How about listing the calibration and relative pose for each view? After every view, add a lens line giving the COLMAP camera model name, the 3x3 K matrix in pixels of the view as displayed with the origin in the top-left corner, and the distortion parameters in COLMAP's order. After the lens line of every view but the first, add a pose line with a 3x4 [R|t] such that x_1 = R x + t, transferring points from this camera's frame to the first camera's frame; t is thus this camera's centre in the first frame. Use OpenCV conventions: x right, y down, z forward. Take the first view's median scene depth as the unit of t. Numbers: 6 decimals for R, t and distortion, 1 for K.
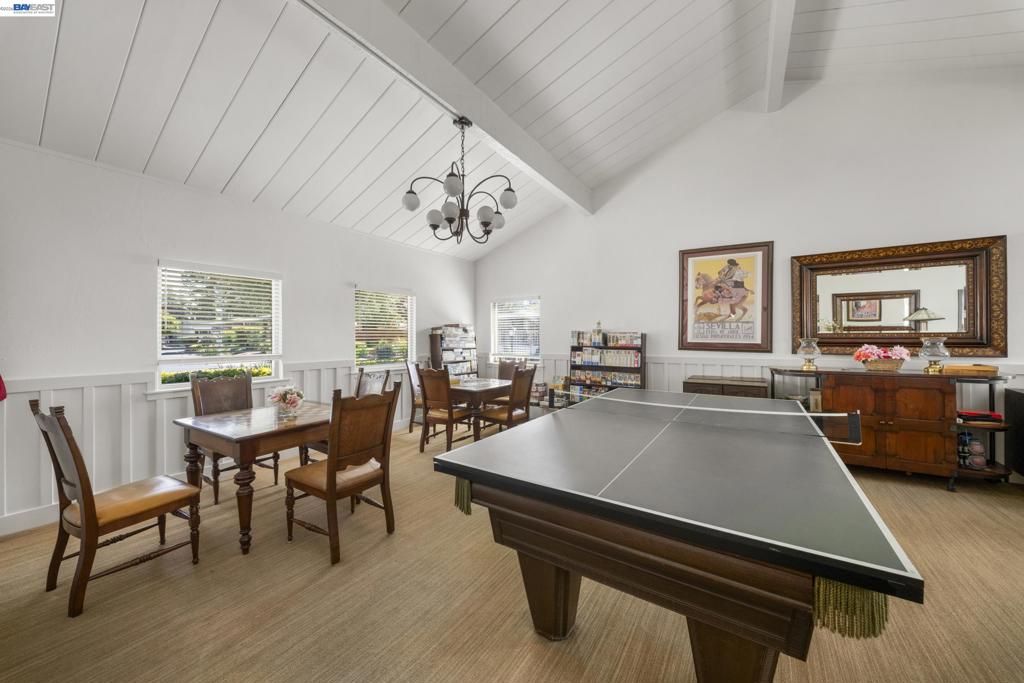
lens RADIAL K [[360.1, 0, 513.8], [0, 360.1, 340.4], [0, 0, 1]] dist [-0.001044, -0.000127]
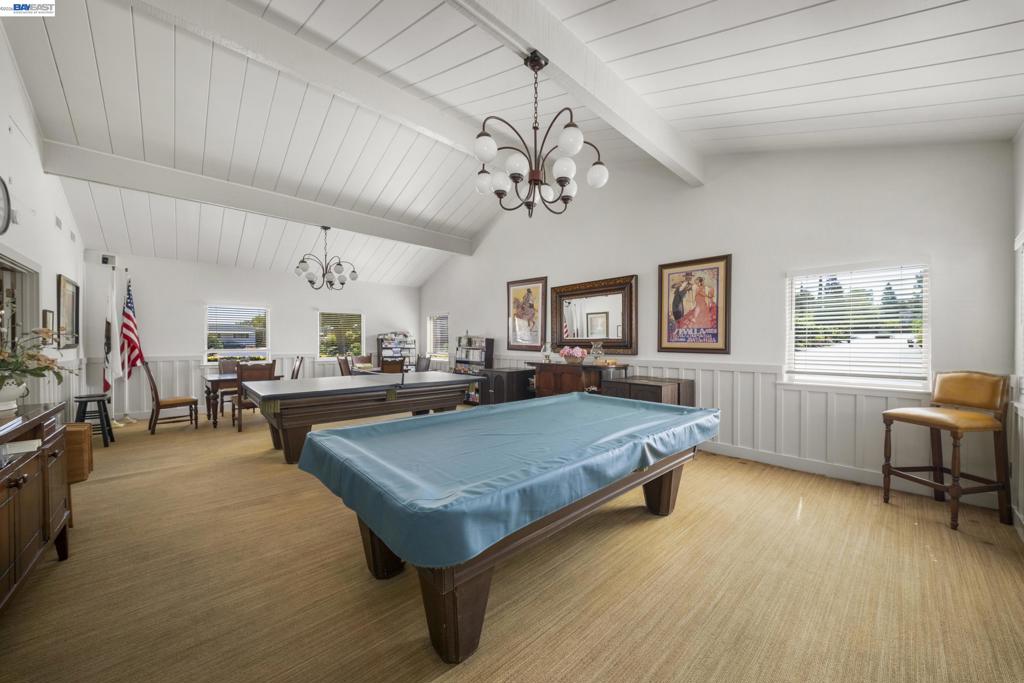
lens RADIAL K [[360.1, 0, 511.8], [0, 360.1, 342.0], [0, 0, 1]] dist [-0.001044, -0.000127]
pose [[0.968324, 0.003255, -0.249675, 1.001879], [-0.004060, 0.999988, -0.002709, -0.001452], [0.249663, 0.003637, 0.968326, -0.485071]]
